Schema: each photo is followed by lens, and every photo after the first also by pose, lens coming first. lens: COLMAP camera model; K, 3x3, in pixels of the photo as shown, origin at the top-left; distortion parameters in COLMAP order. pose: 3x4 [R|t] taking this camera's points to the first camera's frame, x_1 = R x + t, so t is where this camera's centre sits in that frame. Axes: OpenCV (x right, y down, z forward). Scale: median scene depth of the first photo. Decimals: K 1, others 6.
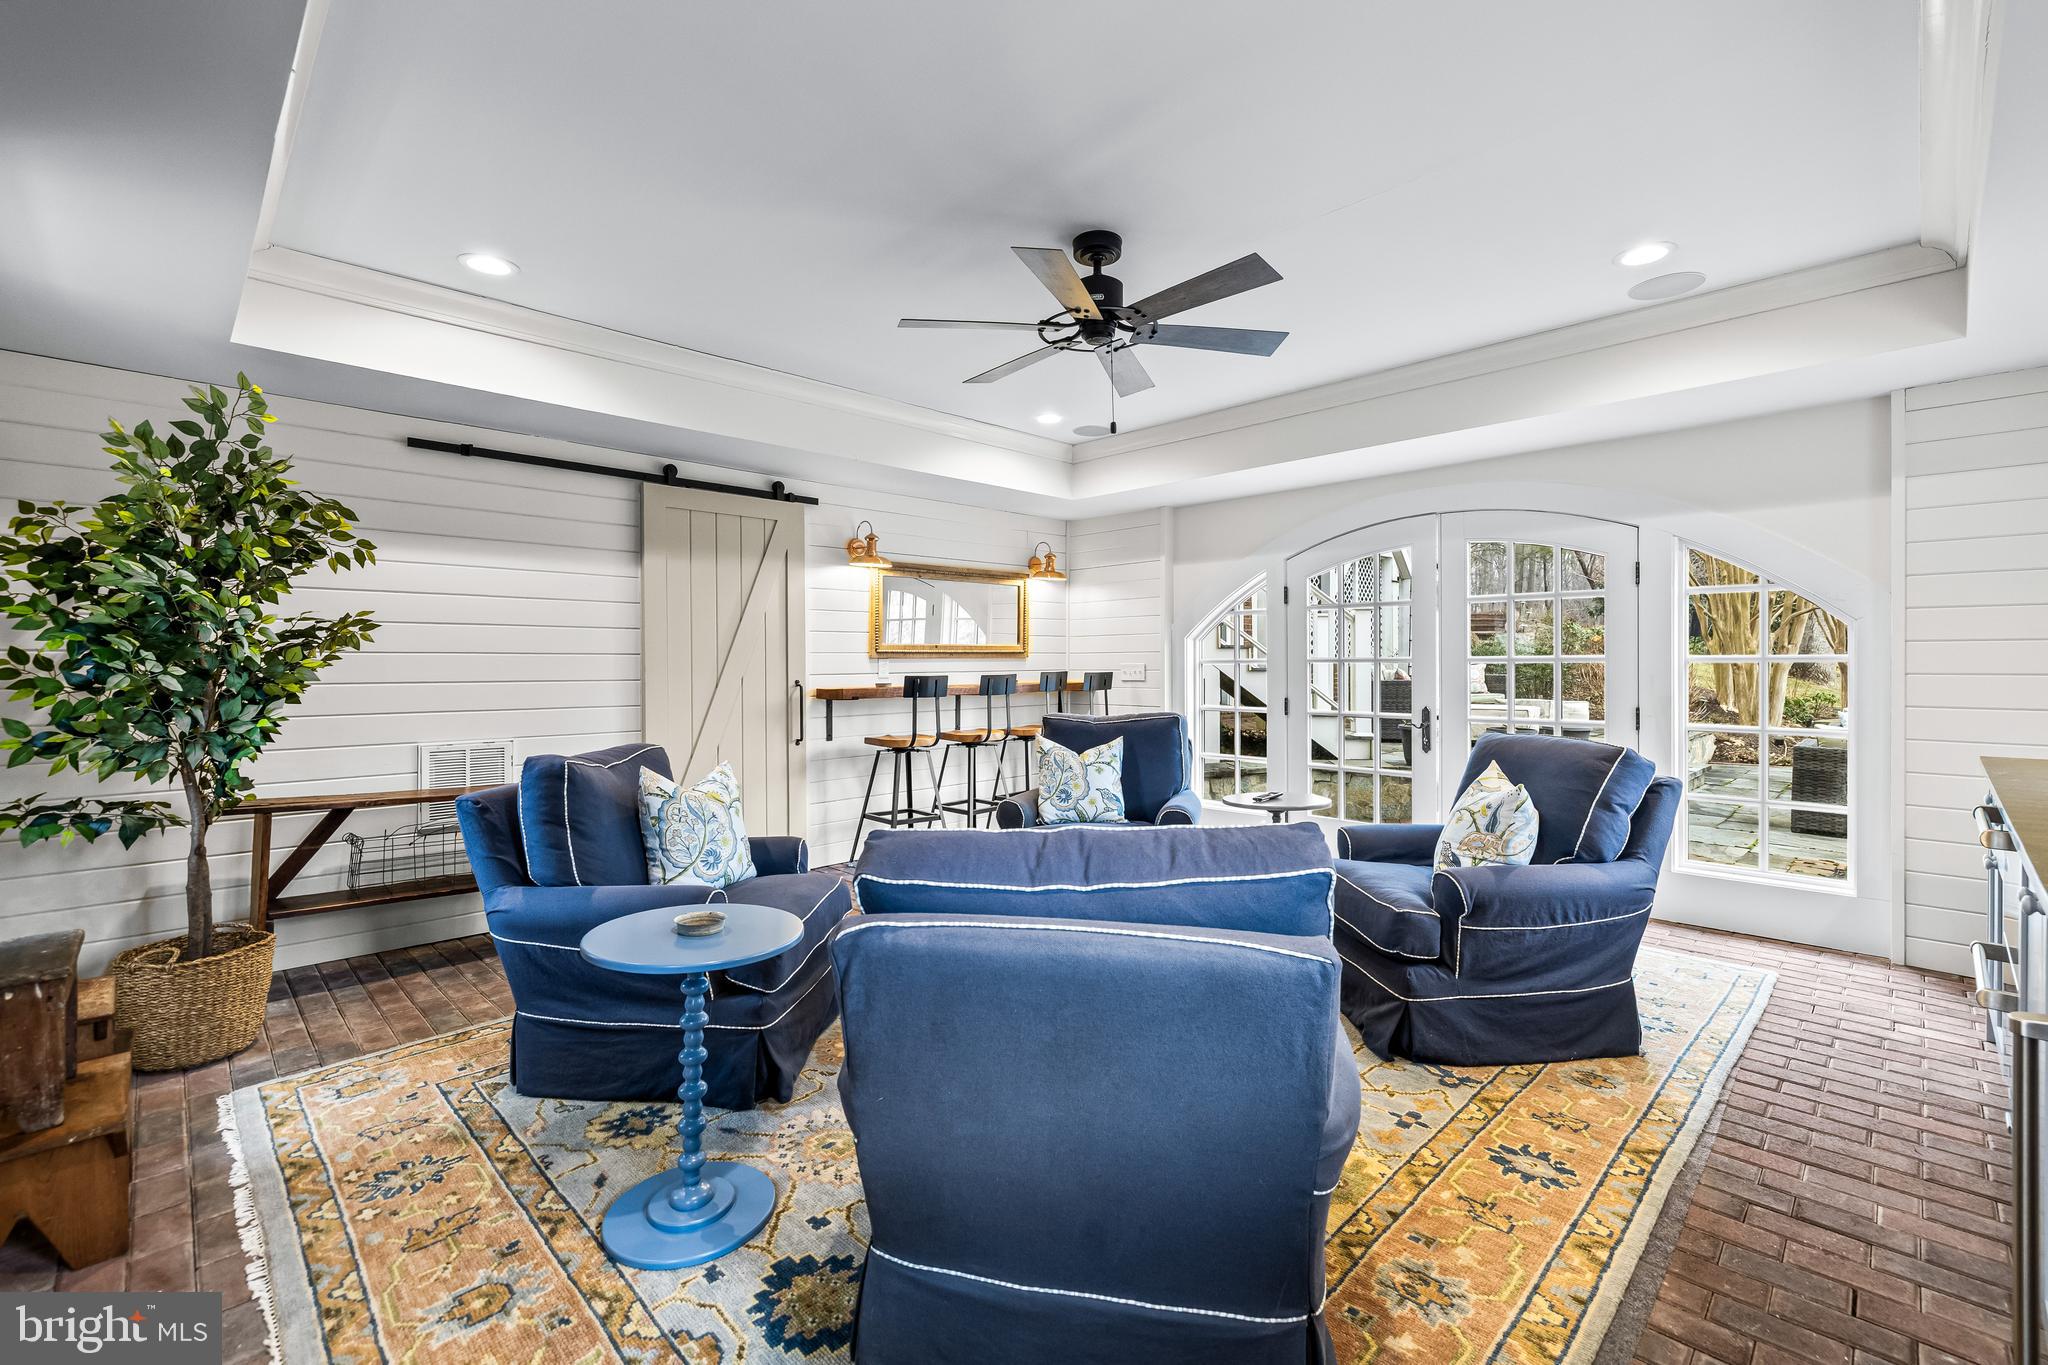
lens RADIAL K [[875.7, 0, 1024.0], [0, 875.7, 682.5], [0, 0, 1]] dist [-0.003351, -0.000255]
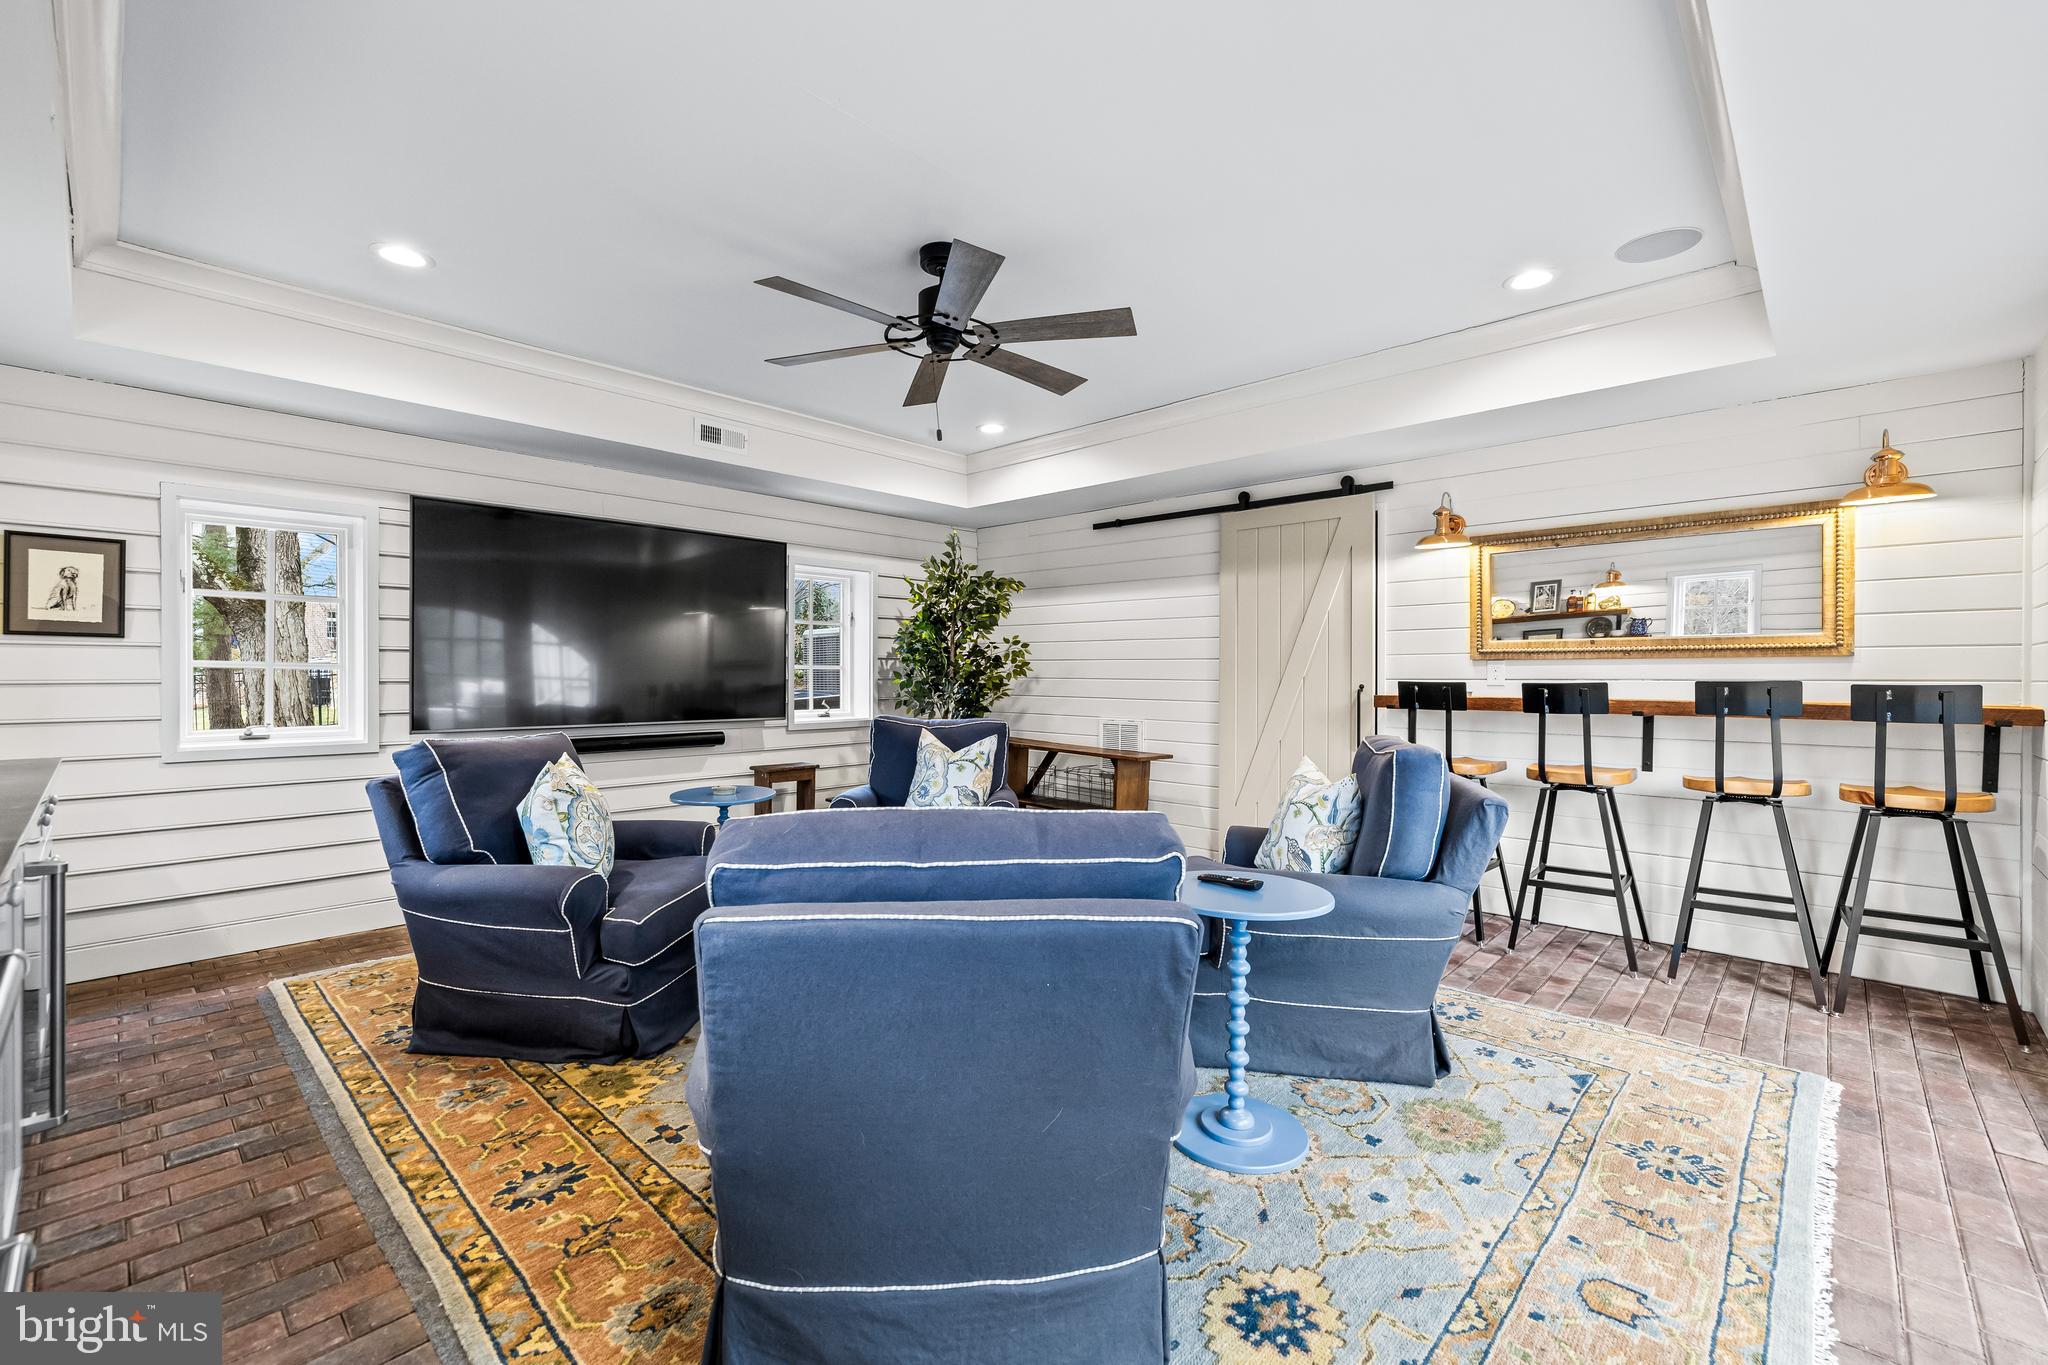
lens RADIAL K [[868.0, 0, 1034.0], [0, 868.0, 663.4], [0, 0, 1]] dist [-0.000223, 0.000155]
pose [[0.049101, -0.007655, -0.998764, 1.181526], [-0.024681, 0.999656, -0.008875, -0.013802], [0.998489, 0.025086, 0.048895, 1.120275]]
